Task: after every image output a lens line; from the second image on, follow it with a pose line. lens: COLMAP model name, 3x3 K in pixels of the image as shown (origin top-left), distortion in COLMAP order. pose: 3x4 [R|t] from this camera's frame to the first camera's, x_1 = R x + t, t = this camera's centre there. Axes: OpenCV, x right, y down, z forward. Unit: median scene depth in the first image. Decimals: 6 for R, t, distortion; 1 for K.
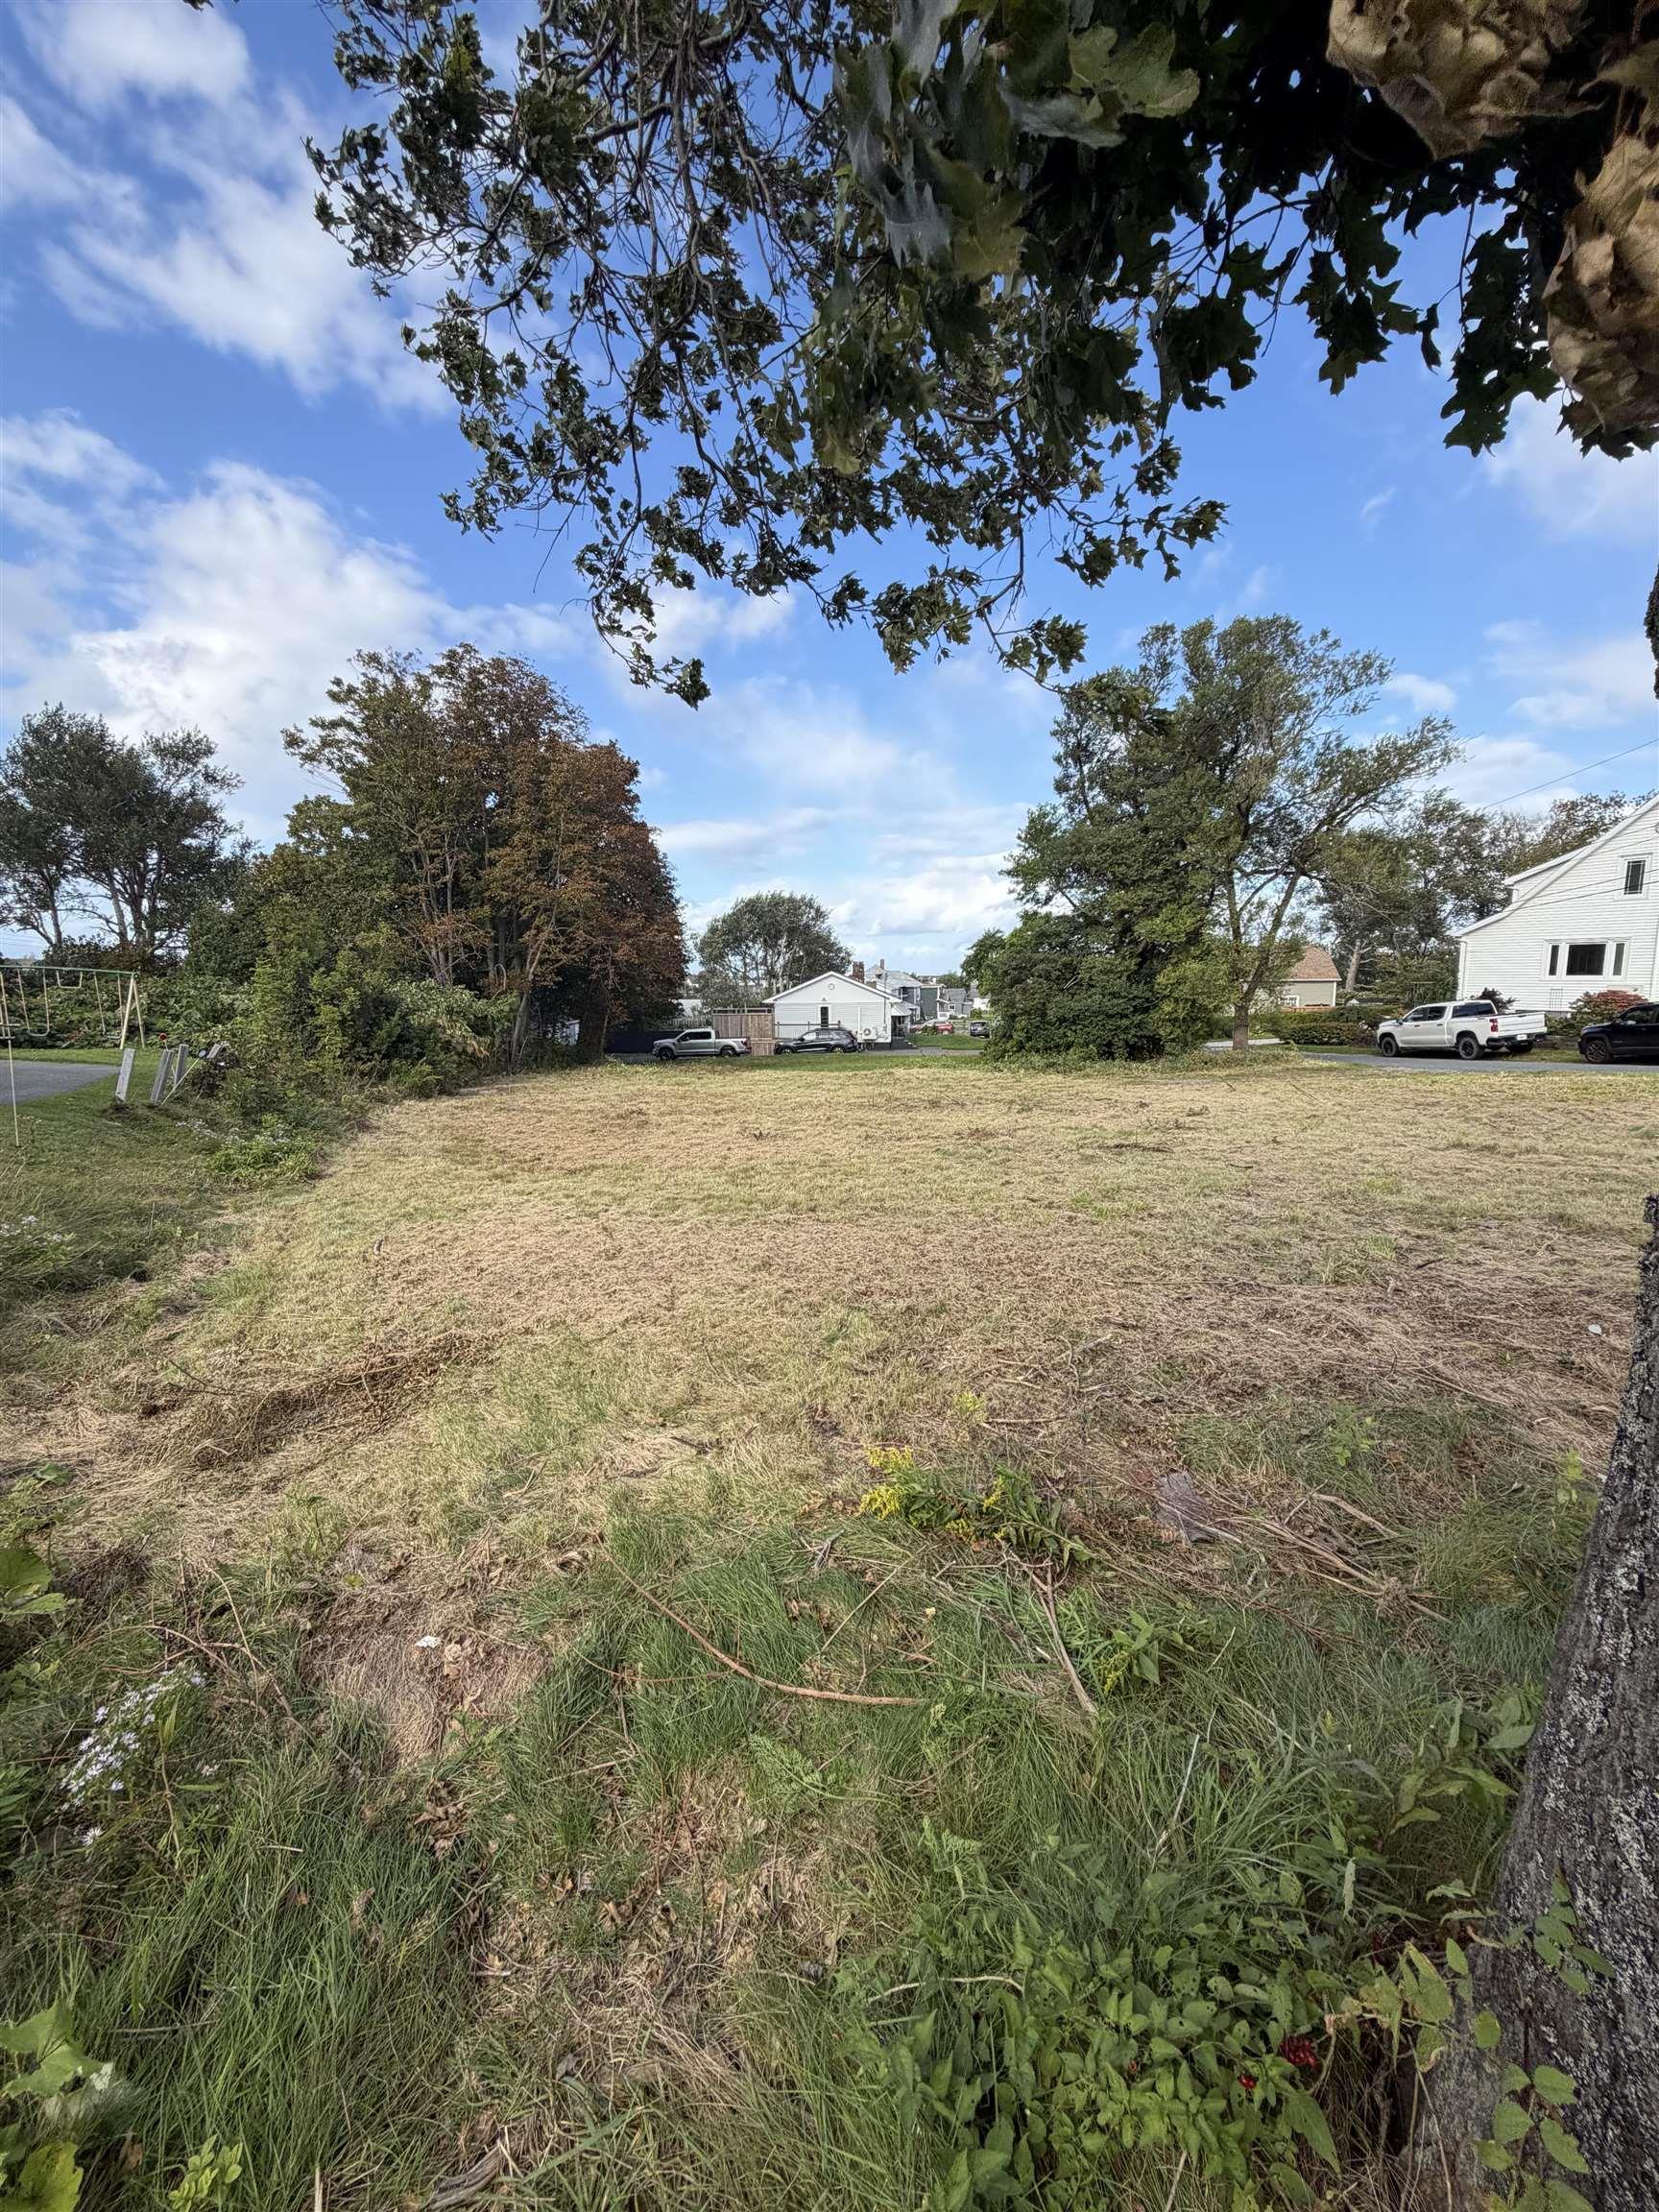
lens RADIAL K [[890.5, 0, 848.7], [0, 890.5, 1102.4], [0, 0, 1]] dist [-0.004444, 0.002720]
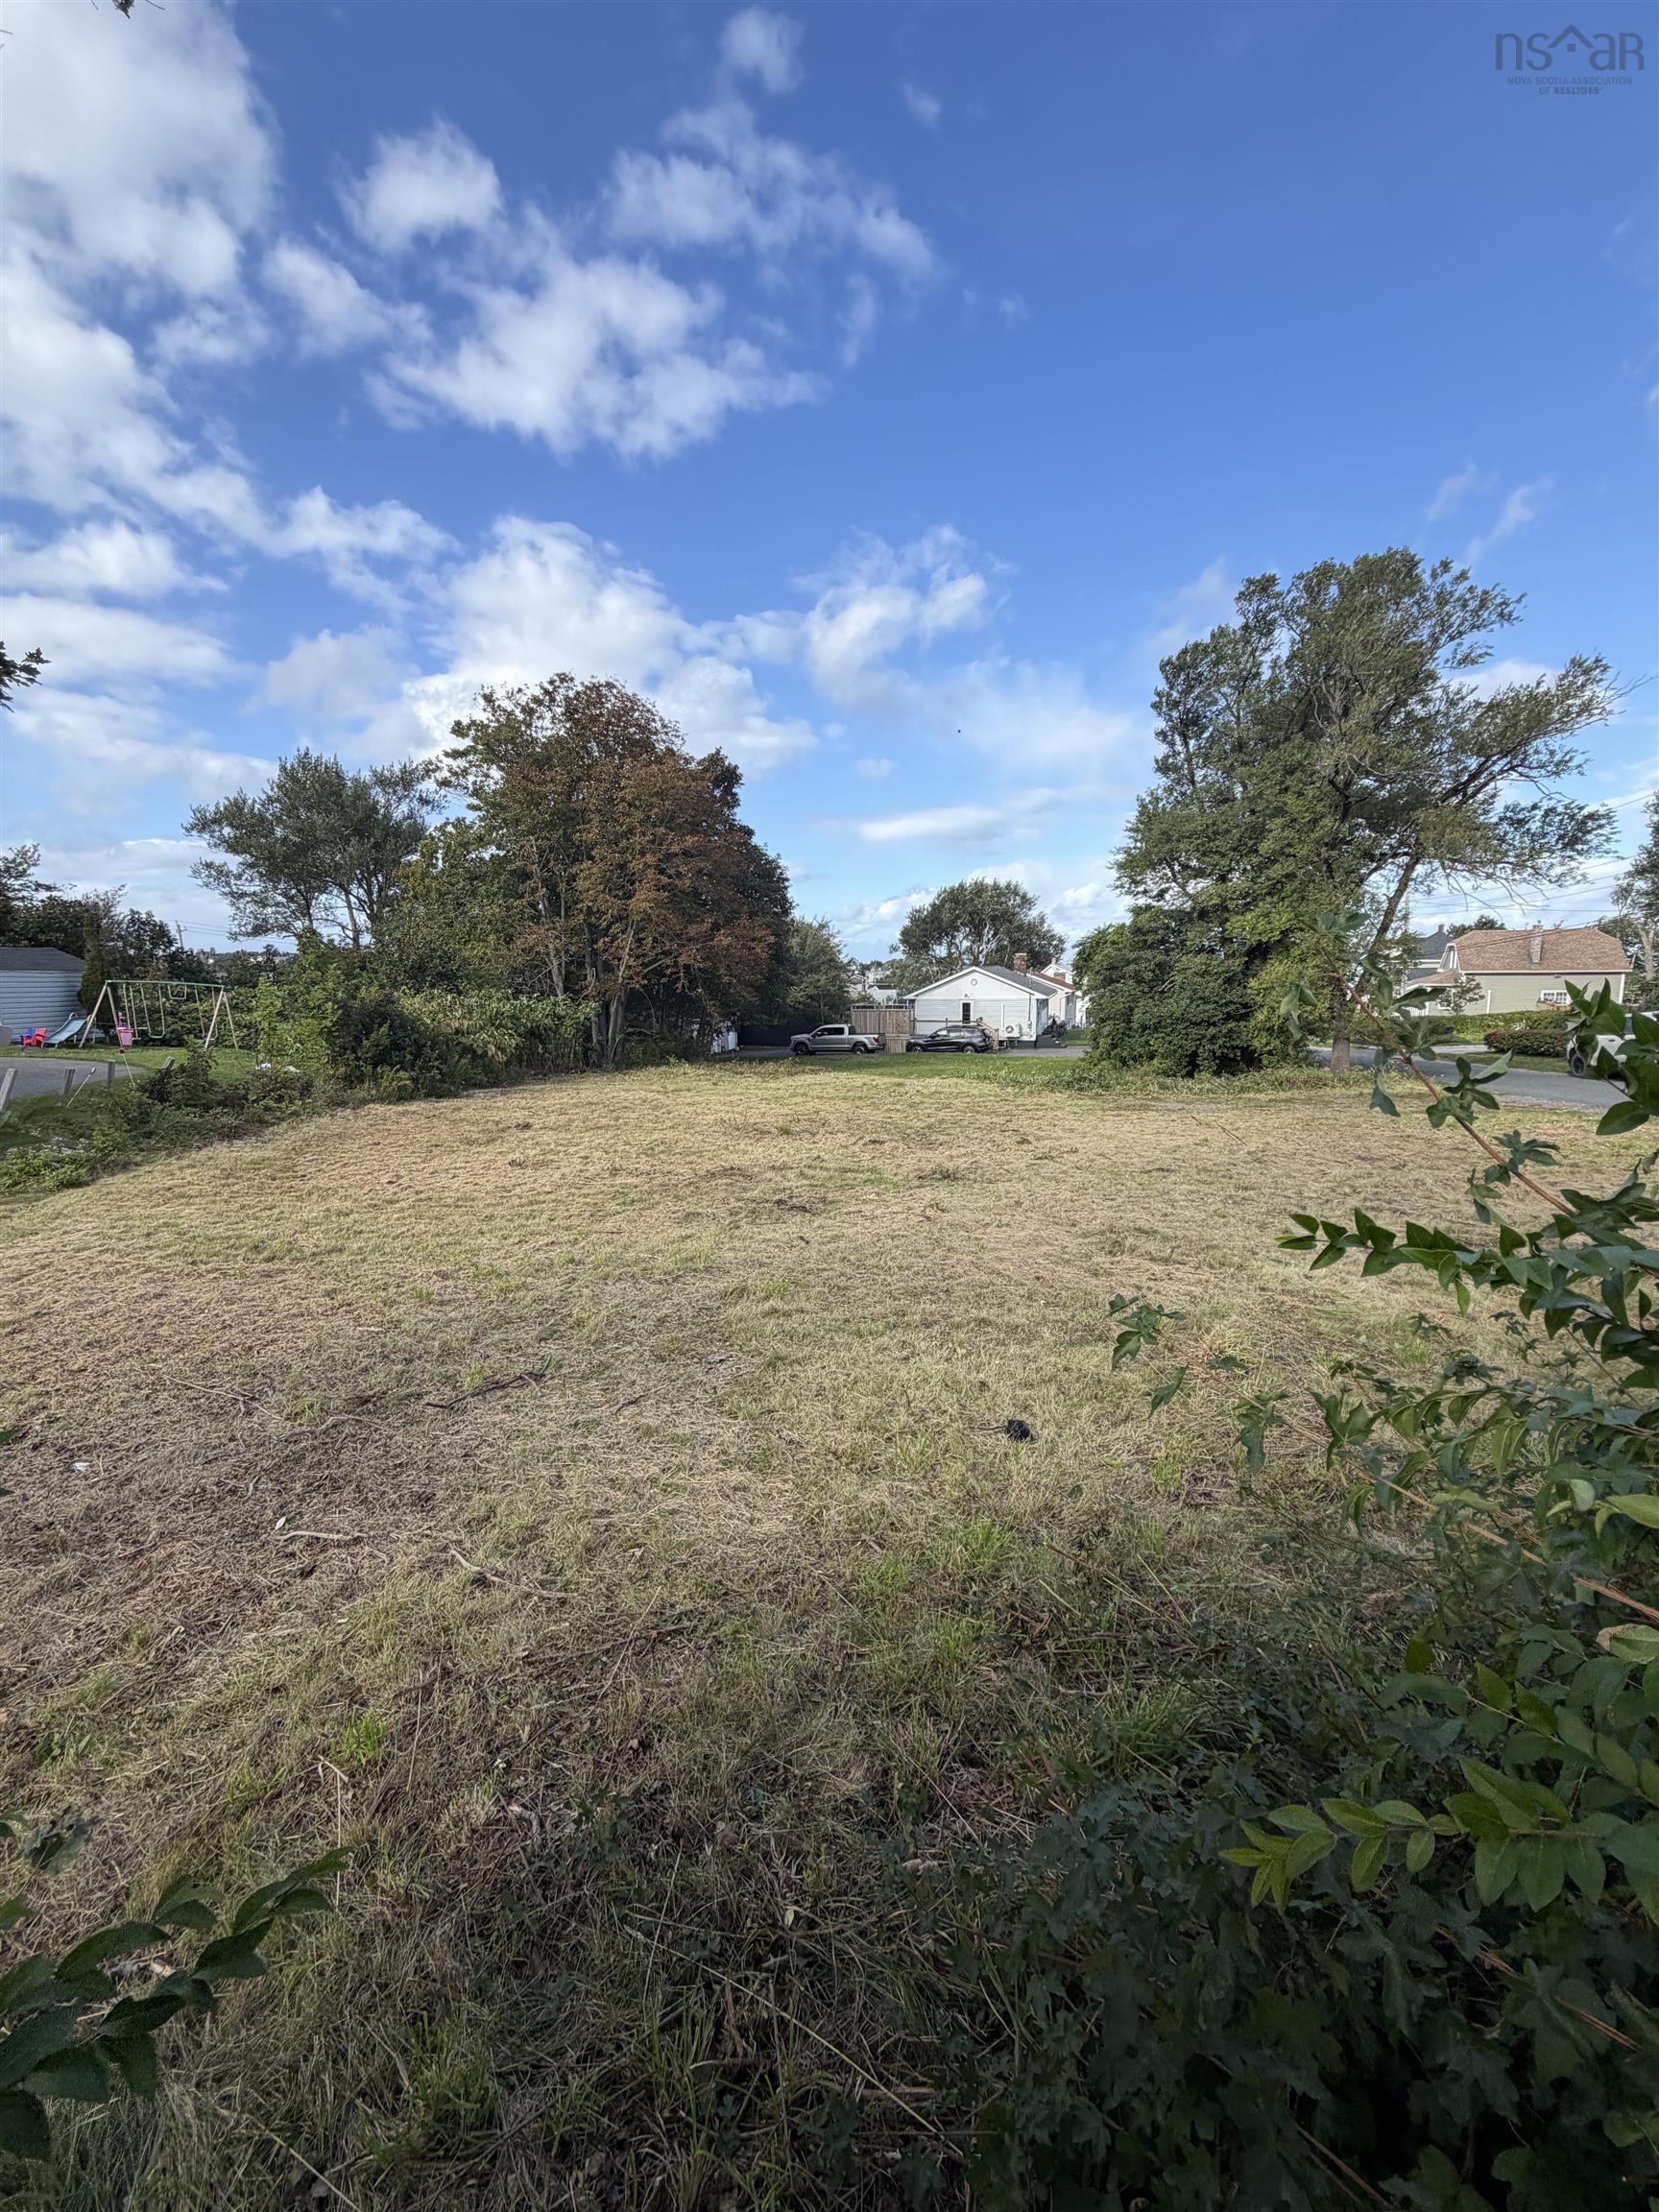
lens RADIAL K [[906.0, 0, 837.3], [0, 906.0, 1072.2], [0, 0, 1]] dist [-0.009788, 0.001074]
pose [[0.958854, 0.030371, -0.282271, 0.133487], [-0.035733, 0.999265, -0.013865, -0.015998], [0.281642, 0.023381, 0.959235, 0.030800]]
